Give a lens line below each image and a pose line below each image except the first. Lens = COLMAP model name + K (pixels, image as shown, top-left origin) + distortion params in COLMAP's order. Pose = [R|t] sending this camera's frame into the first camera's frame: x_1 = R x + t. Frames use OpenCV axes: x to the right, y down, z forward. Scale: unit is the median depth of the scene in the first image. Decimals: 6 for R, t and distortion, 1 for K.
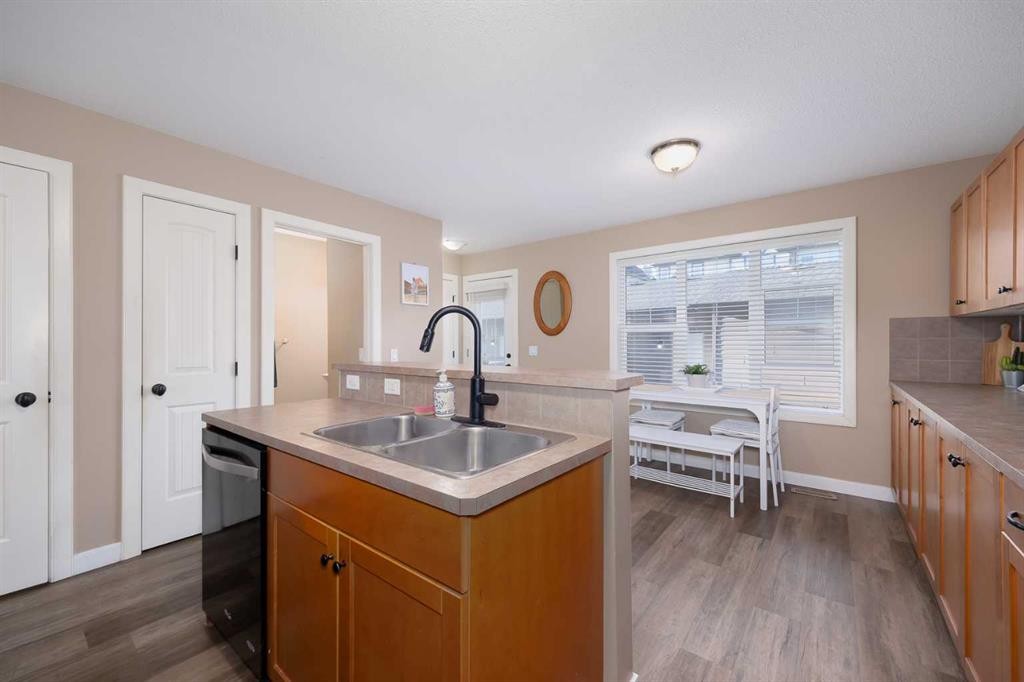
lens RADIAL K [[403.1, 0, 511.9], [0, 403.1, 347.0], [0, 0, 1]] dist [-0.002184, -0.000044]
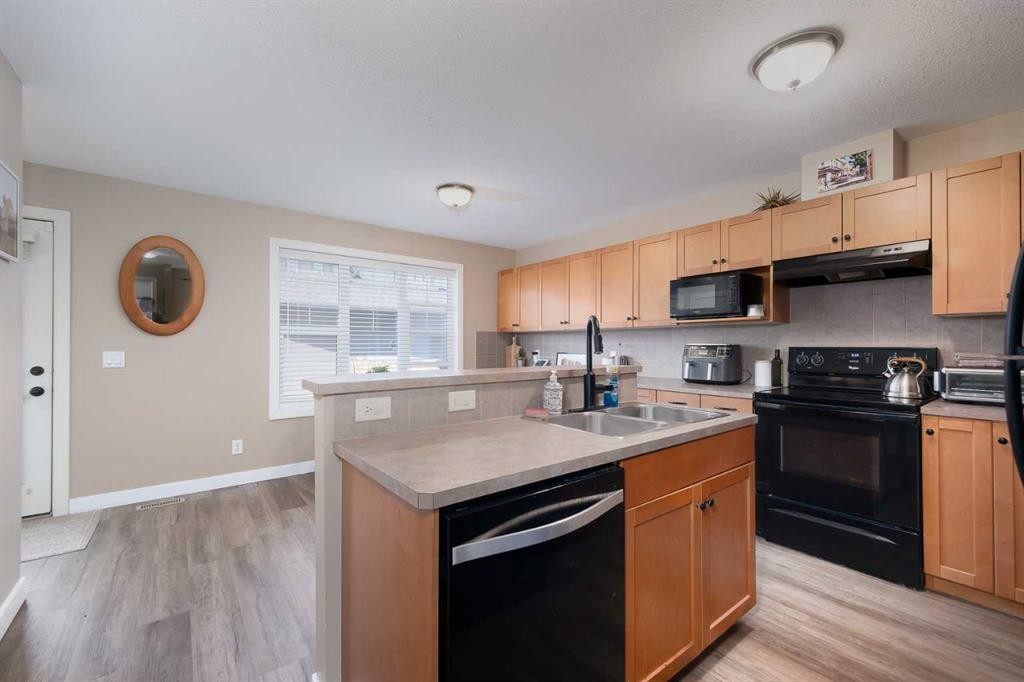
lens RADIAL K [[425.6, 0, 511.4], [0, 425.6, 344.6], [0, 0, 1]] dist [0.005058, -0.000615]
pose [[0.242587, 0.002217, 0.970127, -1.000731], [0.010897, 0.999928, -0.005010, -0.008574], [-0.970068, 0.011787, 0.242545, 0.624459]]
